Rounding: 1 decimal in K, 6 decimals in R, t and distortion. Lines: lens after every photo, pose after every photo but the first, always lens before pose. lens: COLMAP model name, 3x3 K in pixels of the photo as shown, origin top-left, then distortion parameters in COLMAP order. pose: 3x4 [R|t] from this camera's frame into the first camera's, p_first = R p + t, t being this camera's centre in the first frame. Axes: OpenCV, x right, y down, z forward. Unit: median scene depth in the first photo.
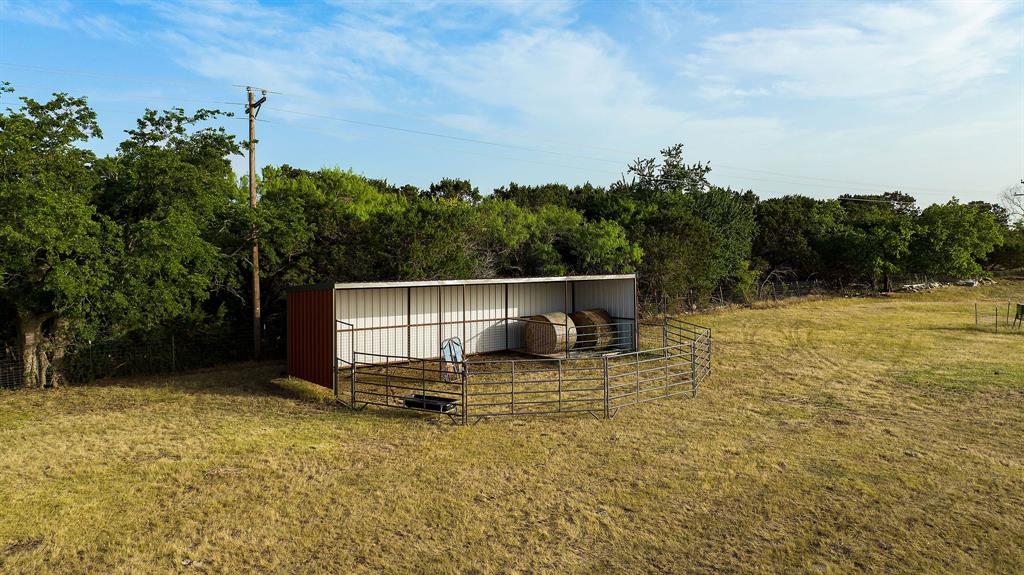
lens RADIAL K [[743.1, 0, 503.0], [0, 743.1, 245.3], [0, 0, 1]] dist [-0.008343, -0.002224]
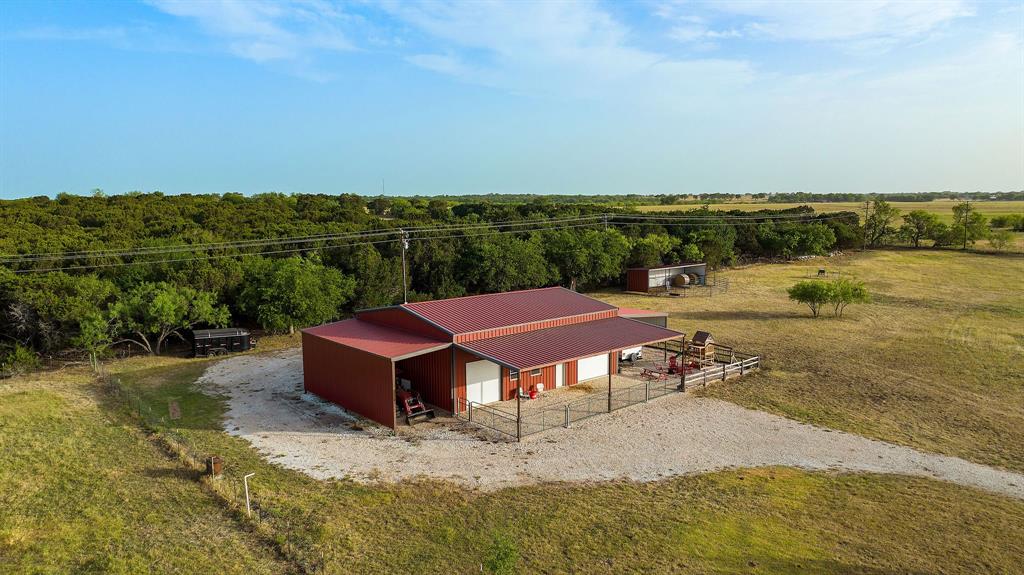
lens RADIAL K [[723.1, 0, 497.1], [0, 723.1, 287.7], [0, 0, 1]] dist [-0.017860, 0.000768]
pose [[0.999575, -0.005321, 0.028645, -0.956164], [0.001331, 0.990494, 0.137547, -0.335680], [-0.029104, -0.137450, 0.990081, -2.509909]]
